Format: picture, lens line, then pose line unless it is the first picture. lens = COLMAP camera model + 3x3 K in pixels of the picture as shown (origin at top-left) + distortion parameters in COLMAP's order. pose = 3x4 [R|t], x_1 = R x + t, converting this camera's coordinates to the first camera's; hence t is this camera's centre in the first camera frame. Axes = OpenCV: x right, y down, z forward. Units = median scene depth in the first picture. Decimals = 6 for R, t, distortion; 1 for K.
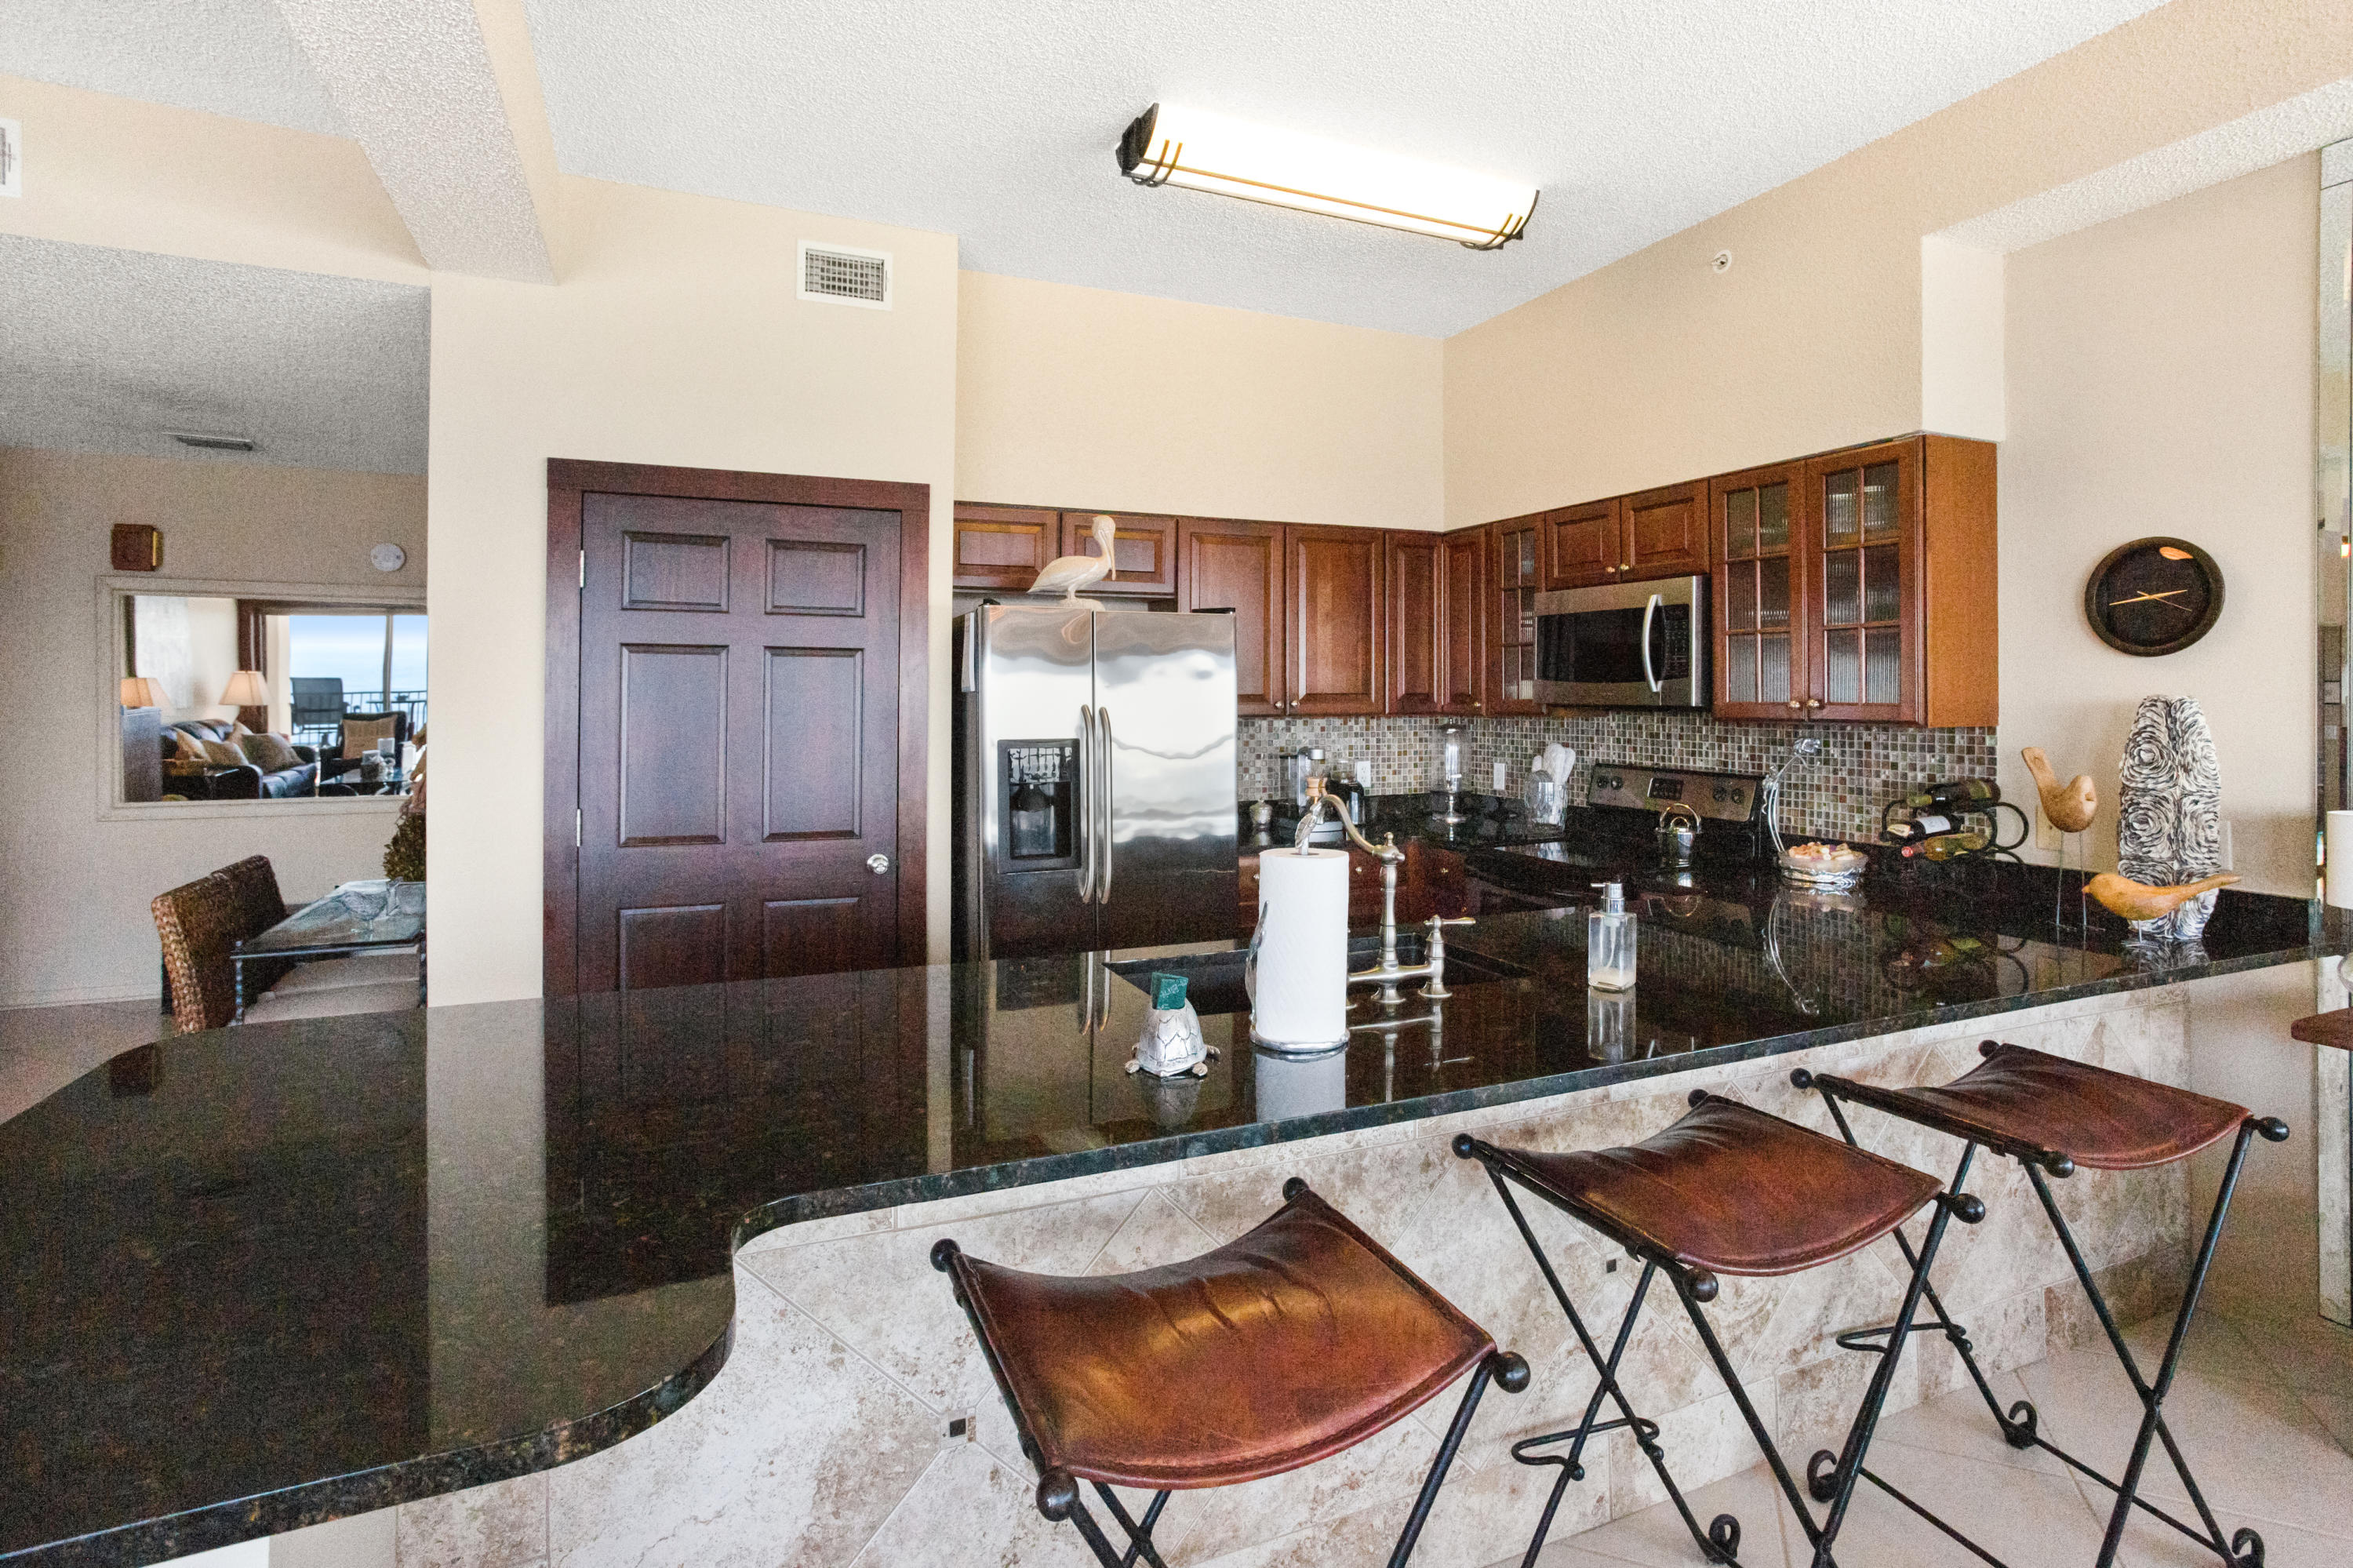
lens RADIAL K [[1150.6, 0, 1184.0], [0, 1150.6, 692.6], [0, 0, 1]] dist [-0.056279, 0.031172]
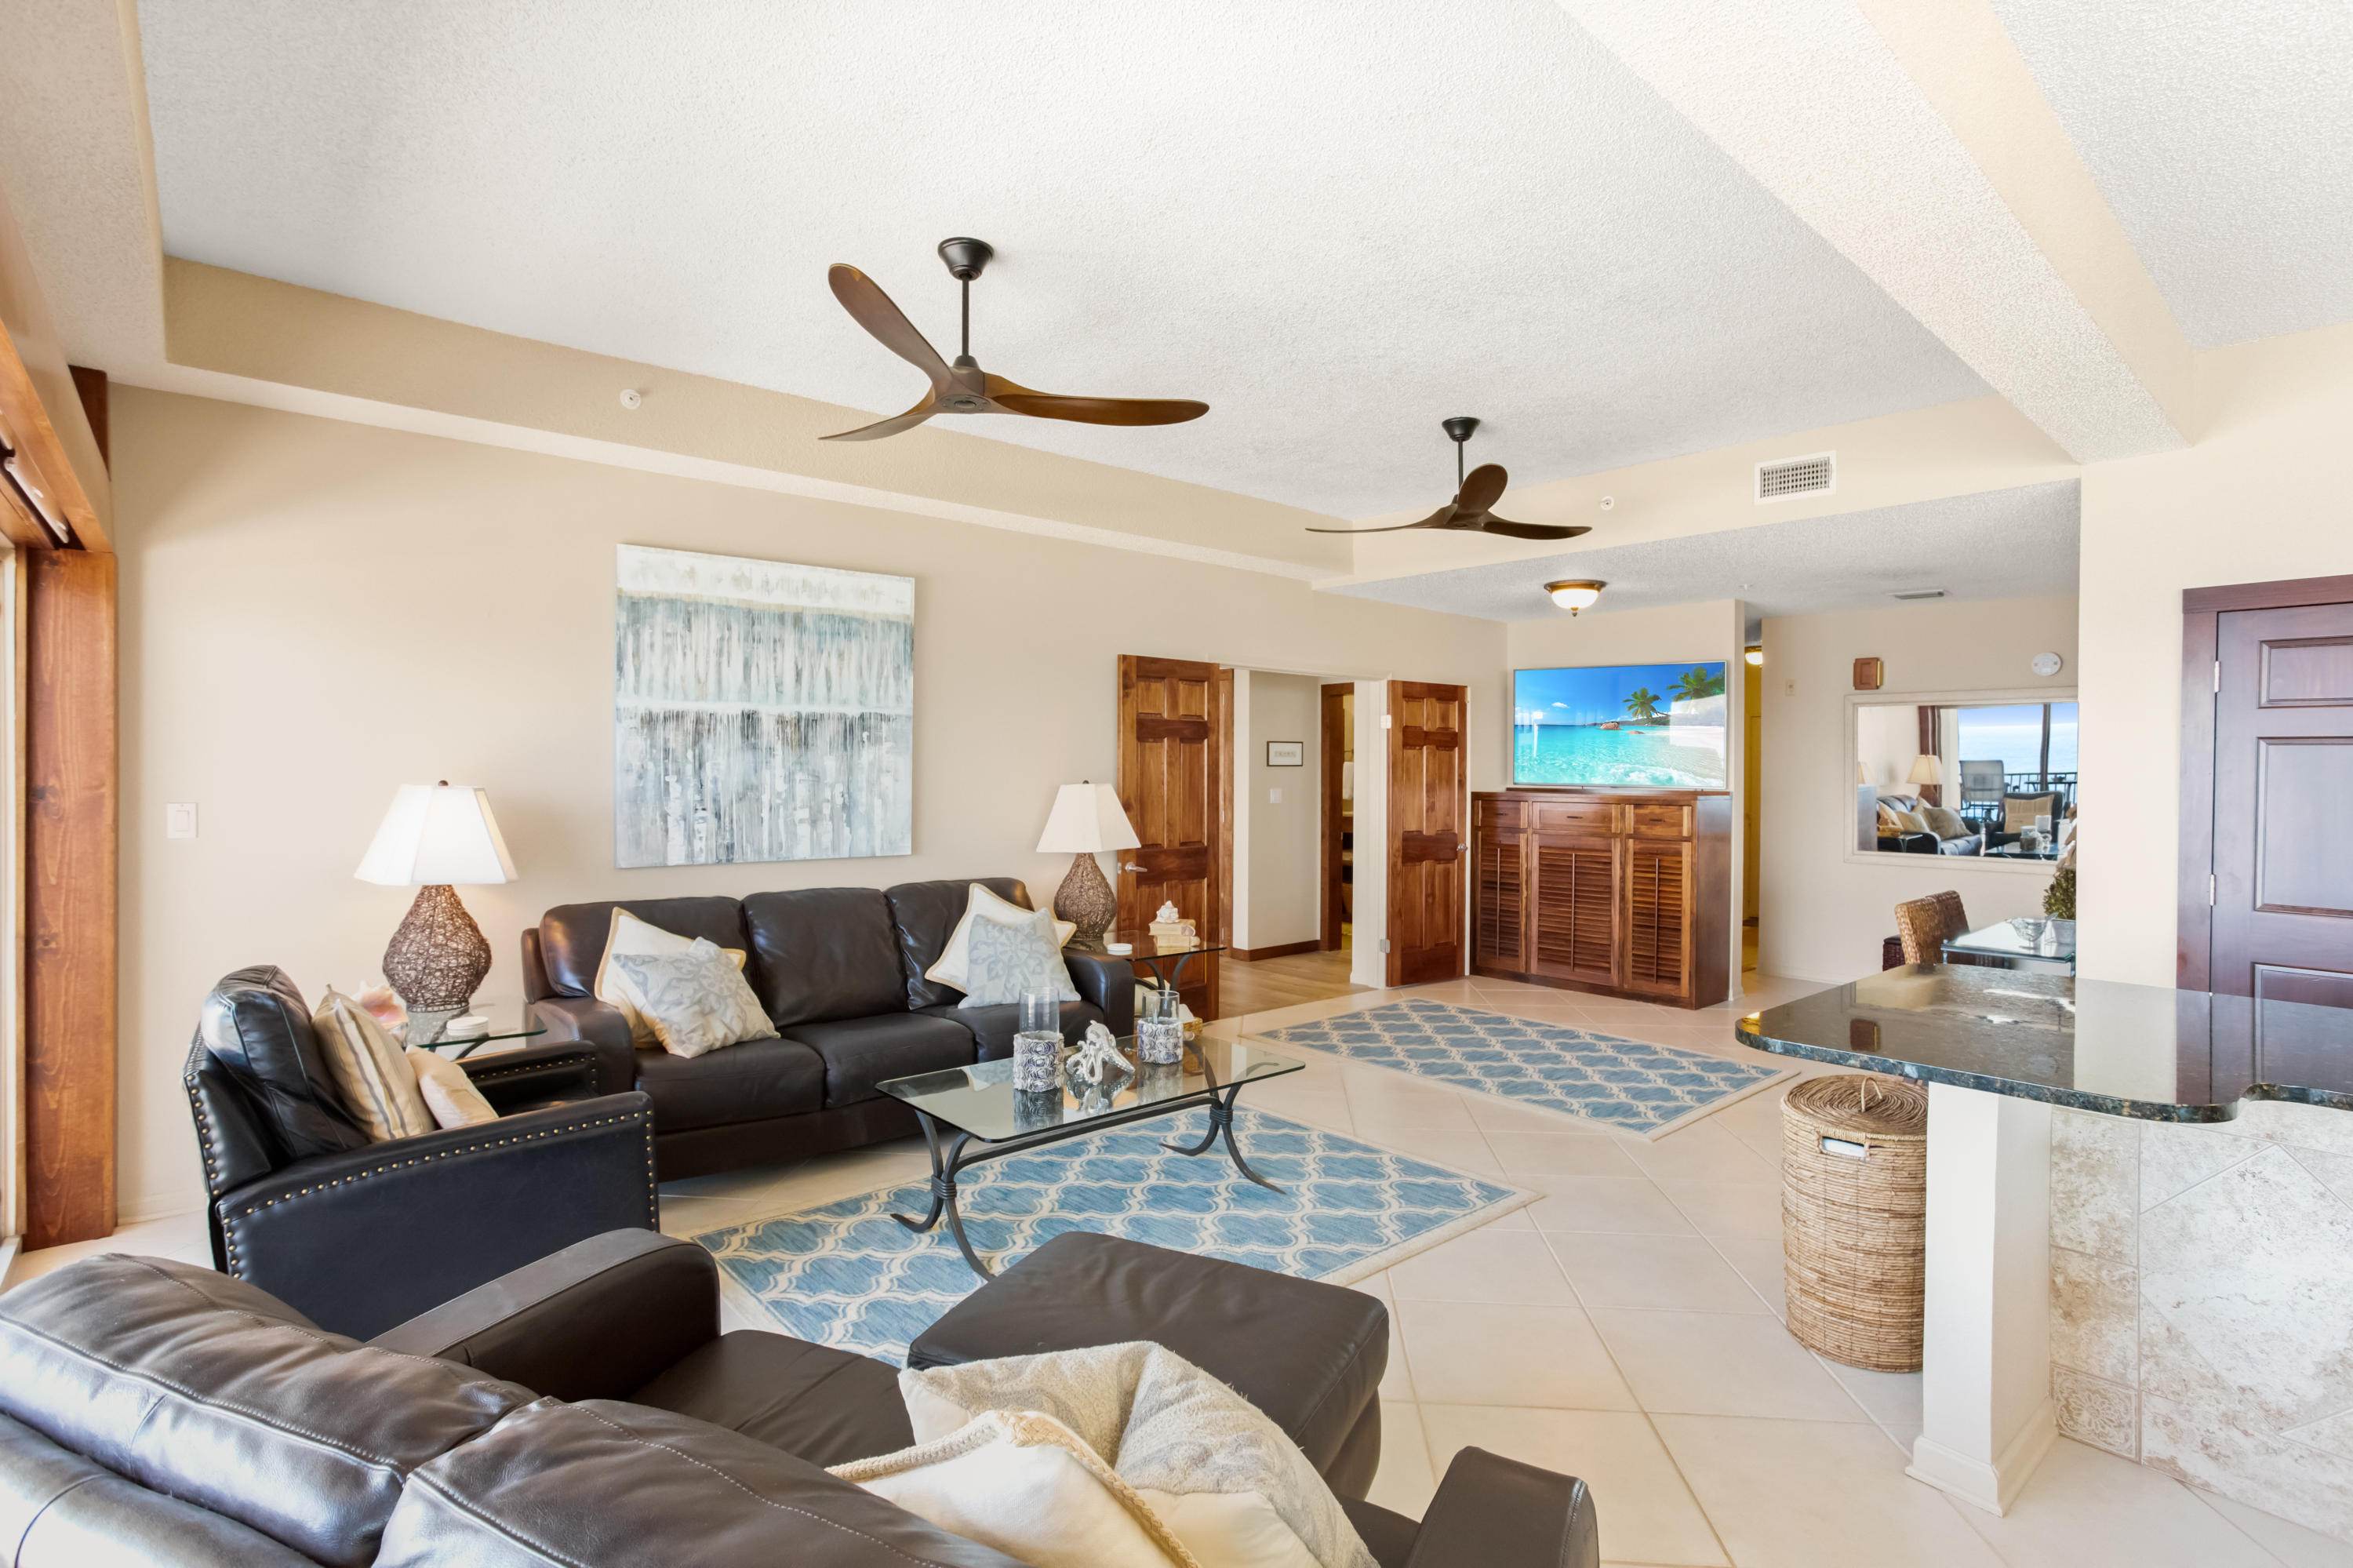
lens RADIAL K [[1169.9, 0, 1177.4], [0, 1169.9, 778.2], [0, 0, 1]] dist [-0.056444, 0.036820]
pose [[0.304071, 0.006552, -0.952627, 0.266074], [-0.000974, 0.999978, 0.006567, -0.006879], [0.952649, -0.001069, 0.304070, -0.384326]]
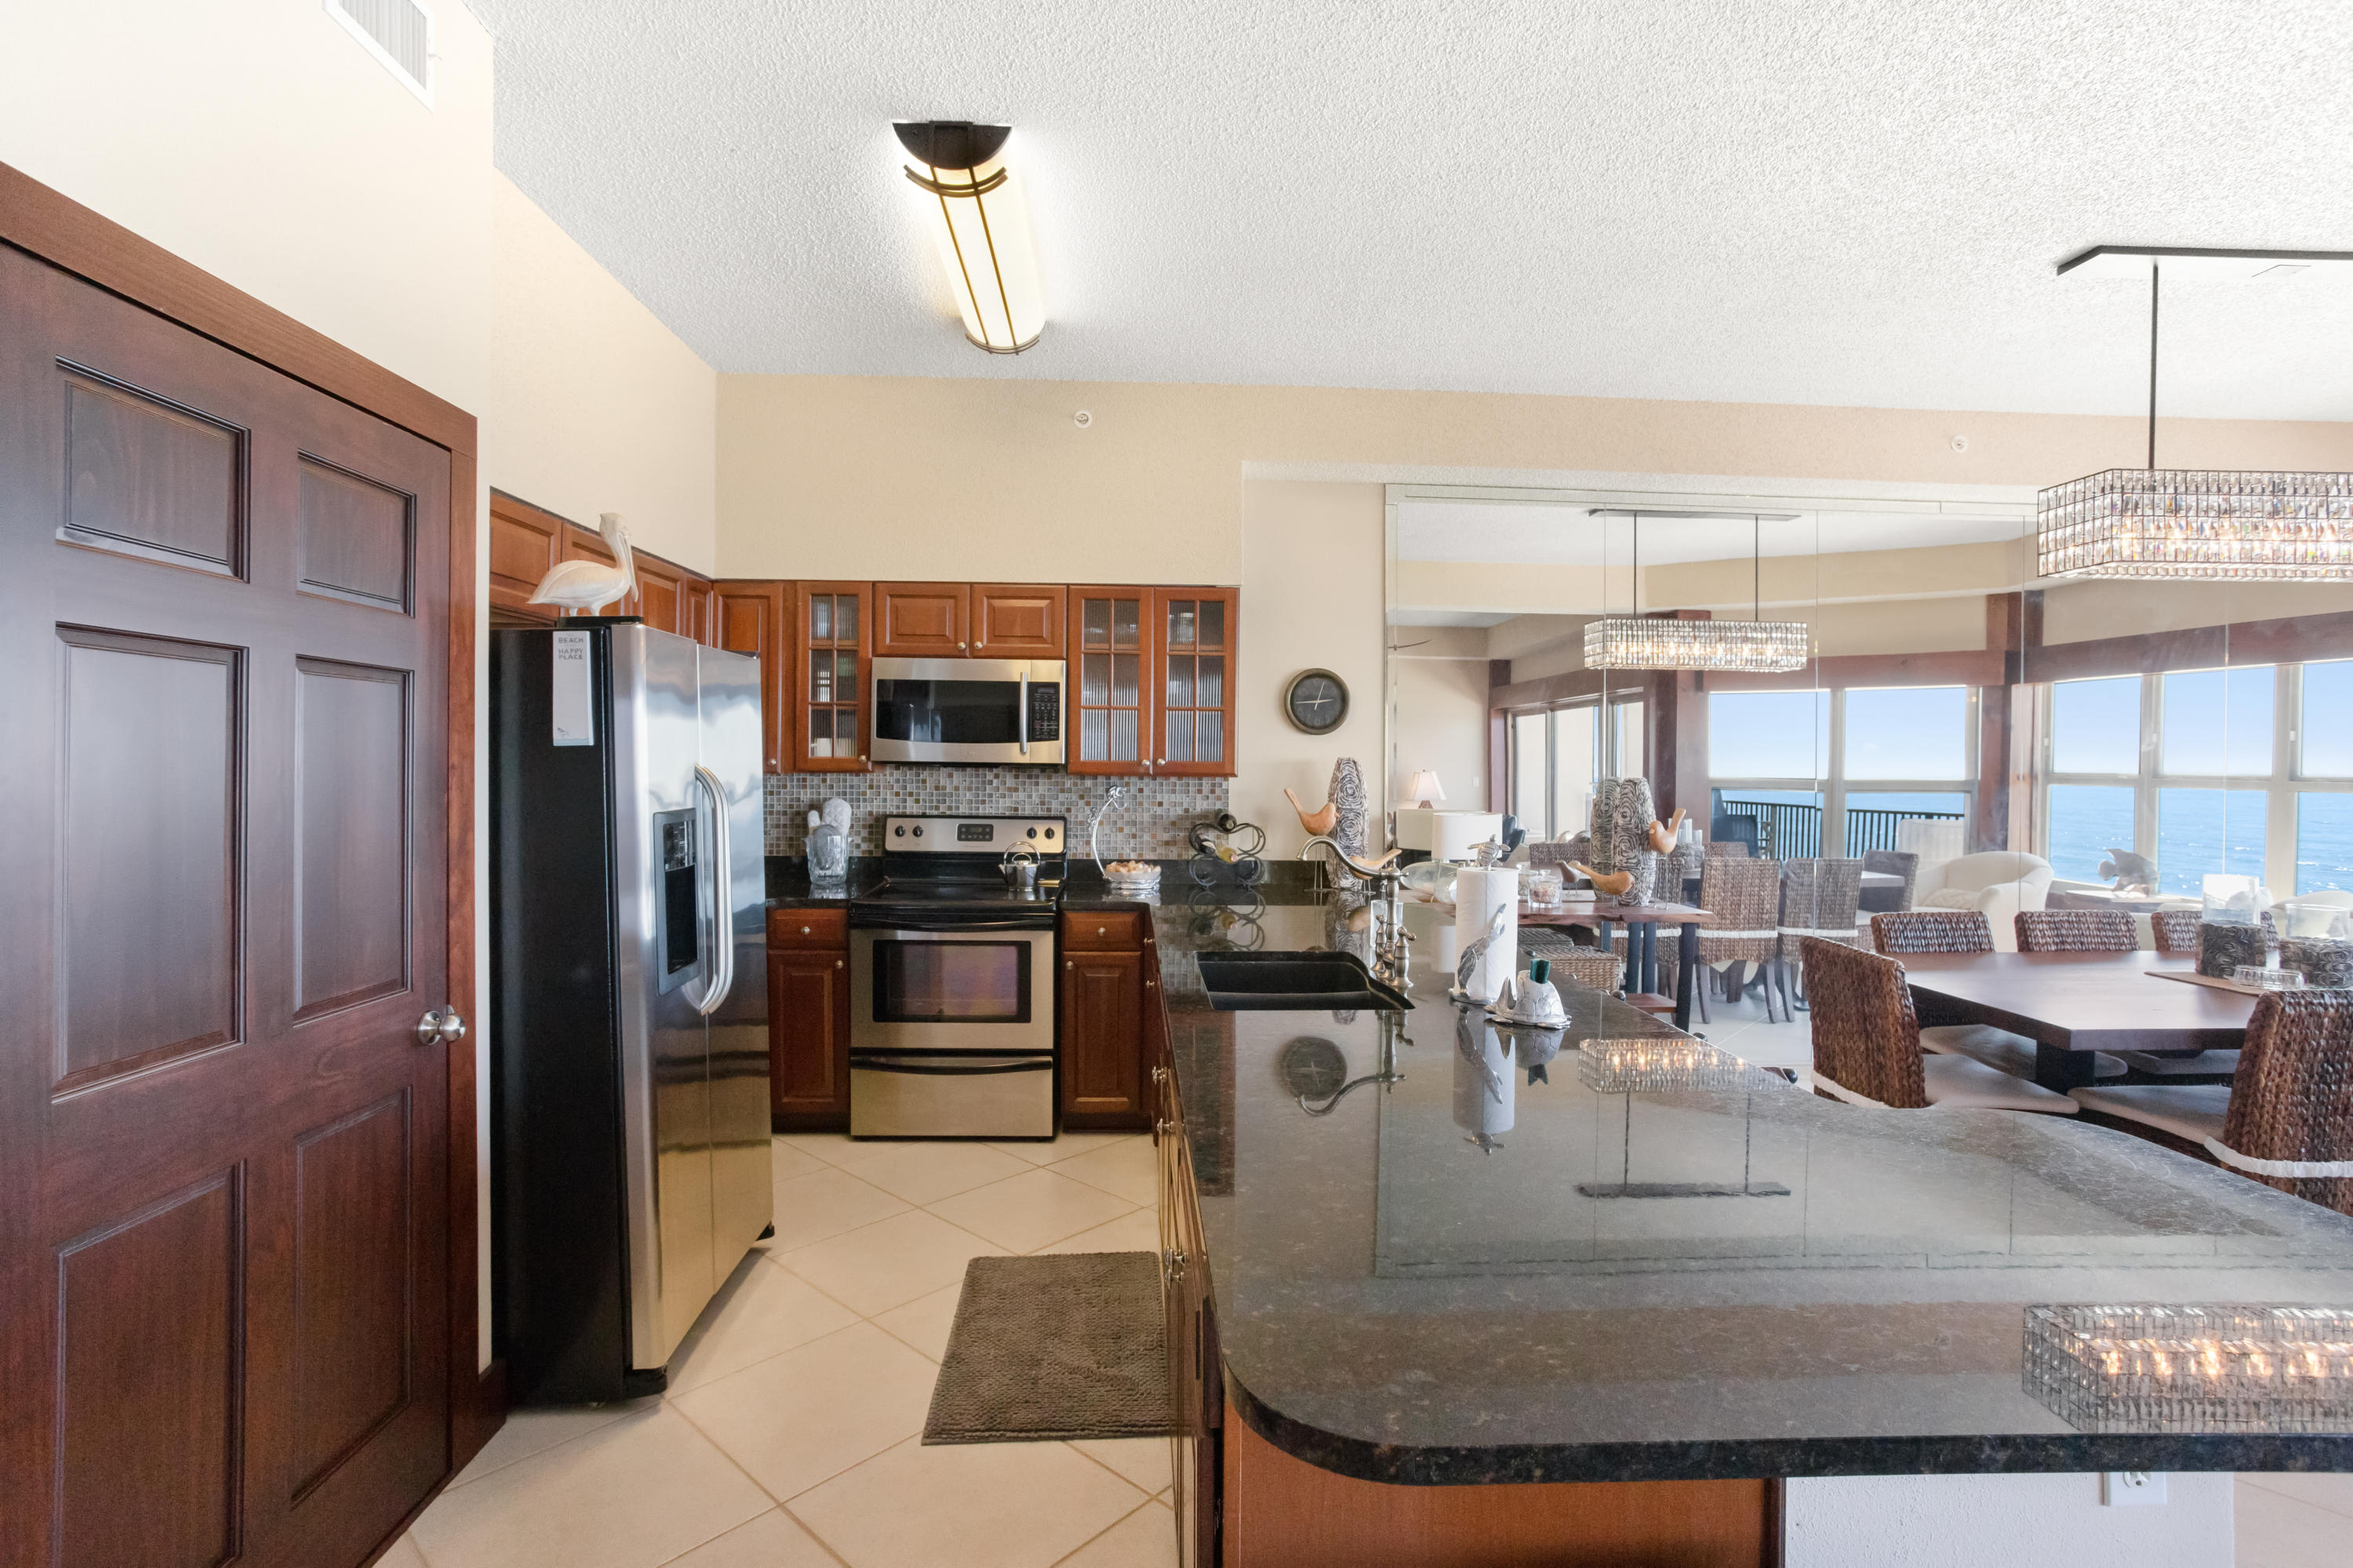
lens RADIAL K [[1142.2, 0, 1173.8], [0, 1142.2, 763.3], [0, 0, 1]] dist [-0.051974, 0.030091]
pose [[0.350230, -0.003160, 0.936658, -0.674463], [-0.010516, 0.999918, 0.007306, 0.001283], [-0.936605, -0.012408, 0.350168, 0.421649]]
